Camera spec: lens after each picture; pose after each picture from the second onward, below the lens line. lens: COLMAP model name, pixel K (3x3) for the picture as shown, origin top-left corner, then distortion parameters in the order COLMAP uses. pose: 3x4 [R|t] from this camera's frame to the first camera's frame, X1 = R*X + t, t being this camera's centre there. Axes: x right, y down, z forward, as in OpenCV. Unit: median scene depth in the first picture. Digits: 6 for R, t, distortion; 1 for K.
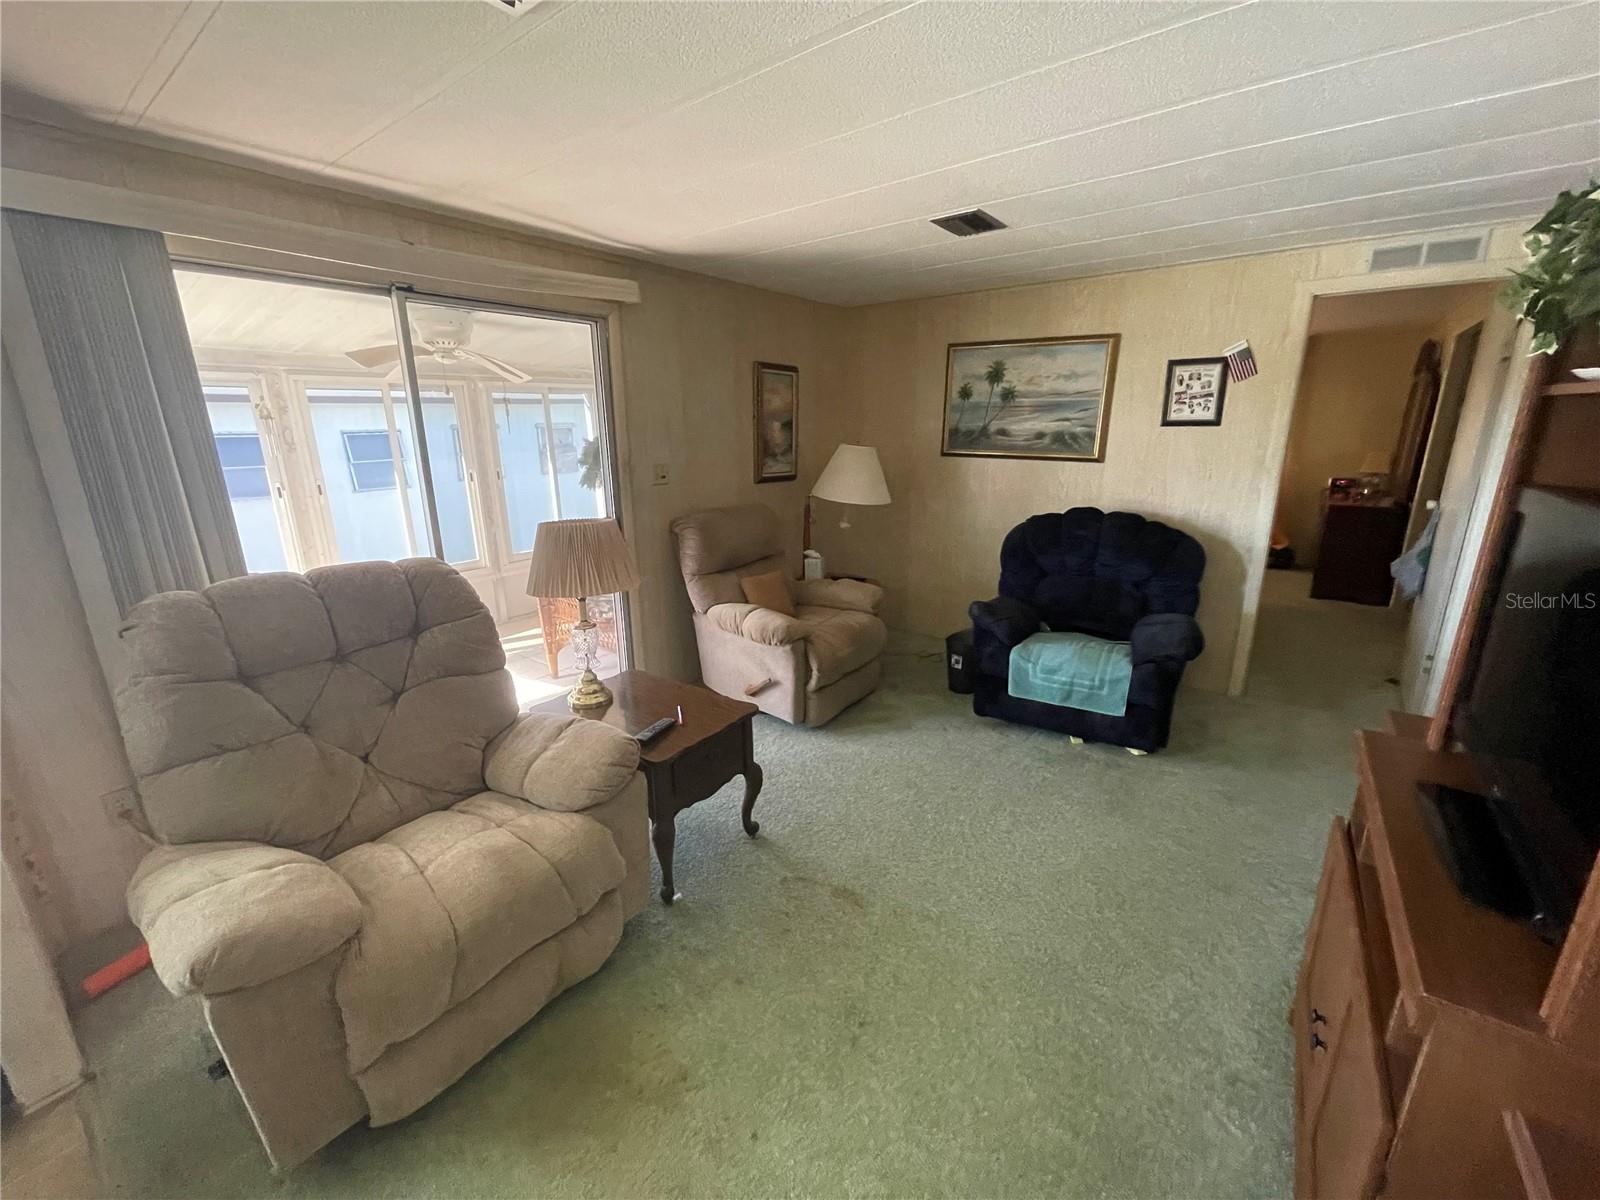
lens RADIAL K [[648.9, 0, 799.0], [0, 648.9, 599.7], [0, 0, 1]] dist [-0.000467, -0.000193]
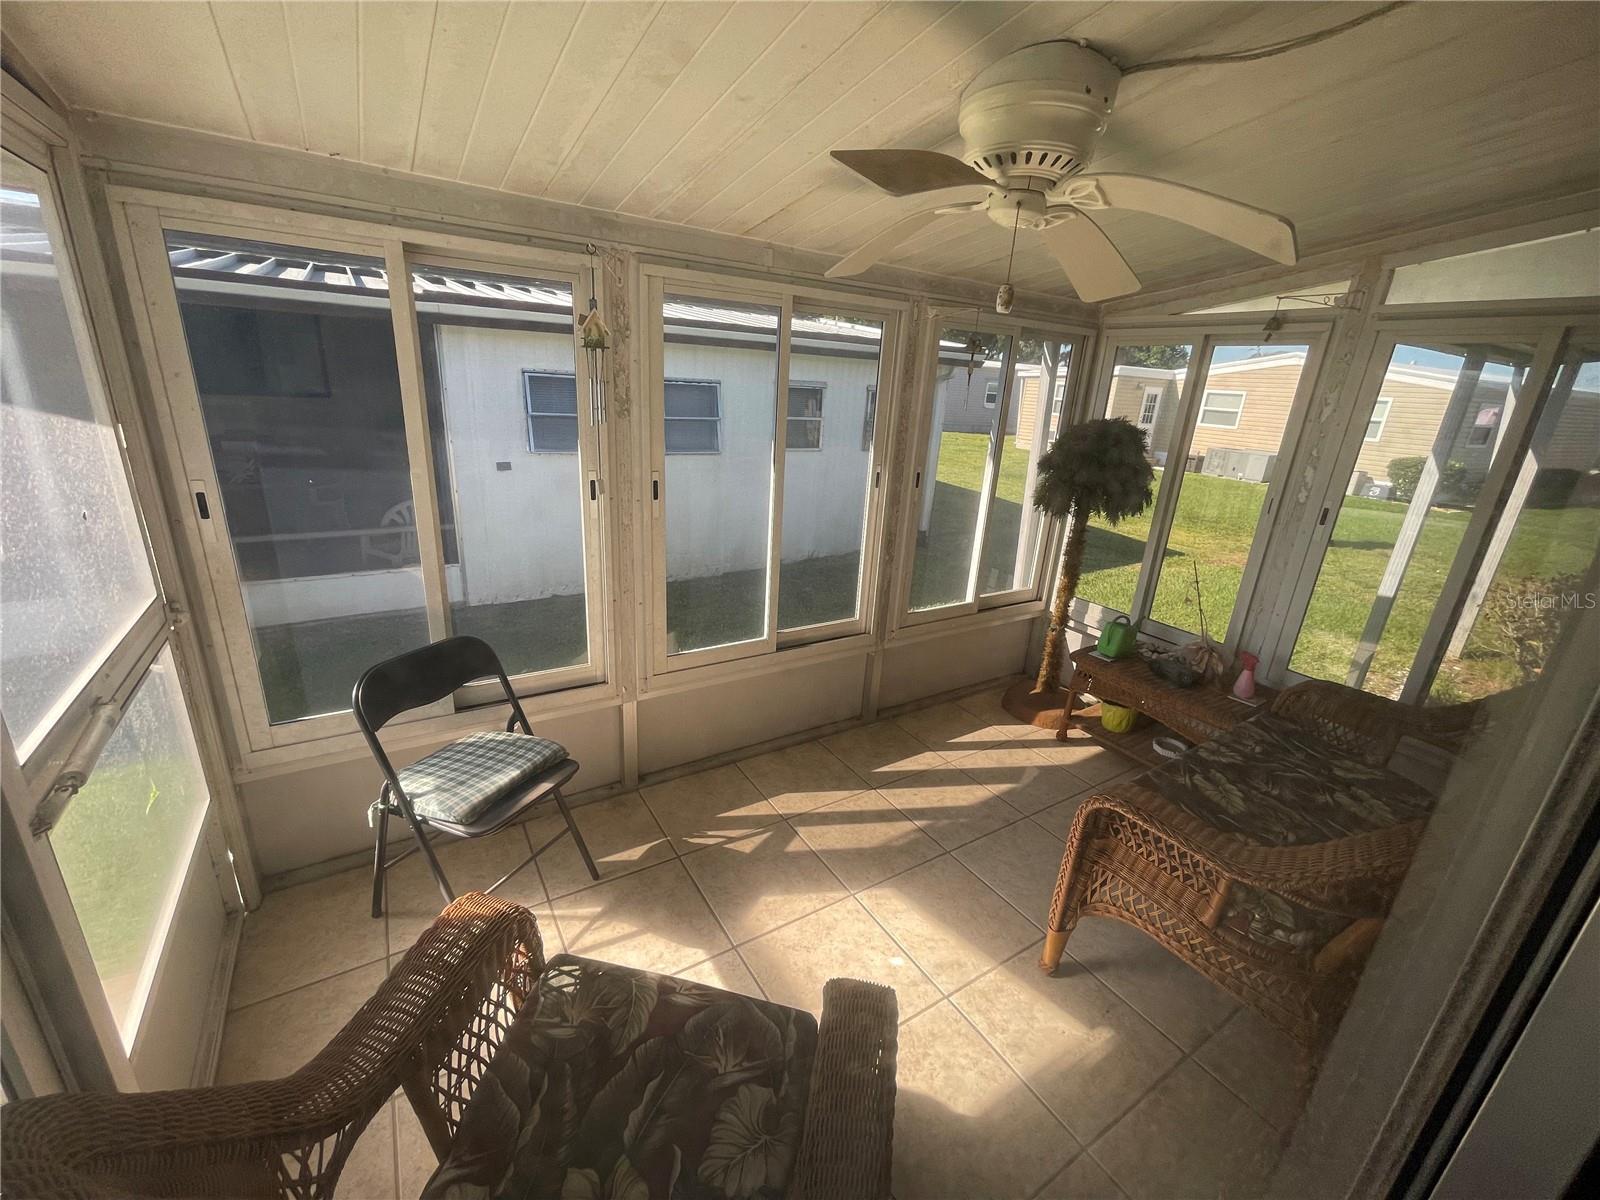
lens RADIAL K [[648.9, 0, 795.4], [0, 648.9, 597.4], [0, 0, 1]] dist [-0.000467, -0.000193]
pose [[0.931270, 0.179314, -0.317148, -0.486451], [-0.164670, 0.983671, 0.072629, -0.153199], [0.324992, -0.015413, 0.945591, 0.578774]]
